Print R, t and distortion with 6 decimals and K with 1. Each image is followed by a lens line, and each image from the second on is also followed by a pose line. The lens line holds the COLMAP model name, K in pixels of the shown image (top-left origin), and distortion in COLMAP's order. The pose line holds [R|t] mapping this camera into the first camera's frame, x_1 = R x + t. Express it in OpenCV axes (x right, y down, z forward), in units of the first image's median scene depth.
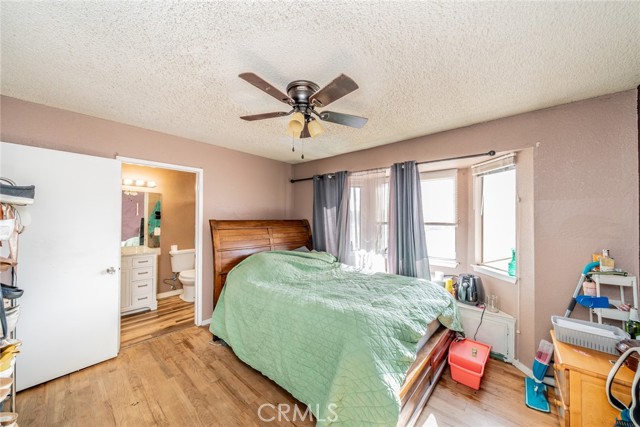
lens RADIAL K [[225.2, 0, 325.8], [0, 225.2, 213.2], [0, 0, 1]] dist [-0.013233, 0.000275]
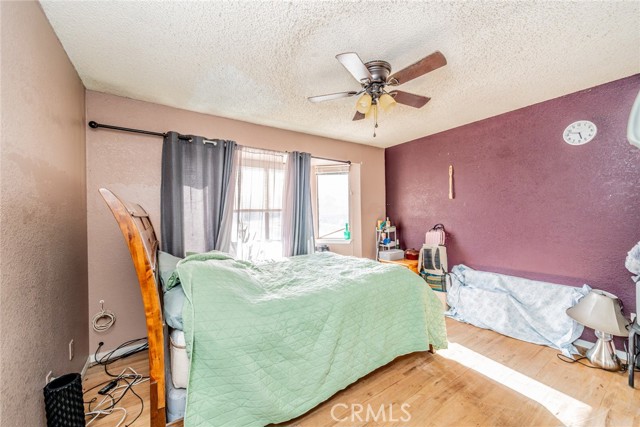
lens RADIAL K [[250.4, 0, 320.1], [0, 250.4, 212.7], [0, 0, 1]] dist [-0.001595, 0.000110]
pose [[0.256353, -0.014439, 0.966475, -0.764415], [-0.013597, 0.999736, 0.018543, 0.041713], [-0.966487, -0.017895, 0.256089, 0.547971]]
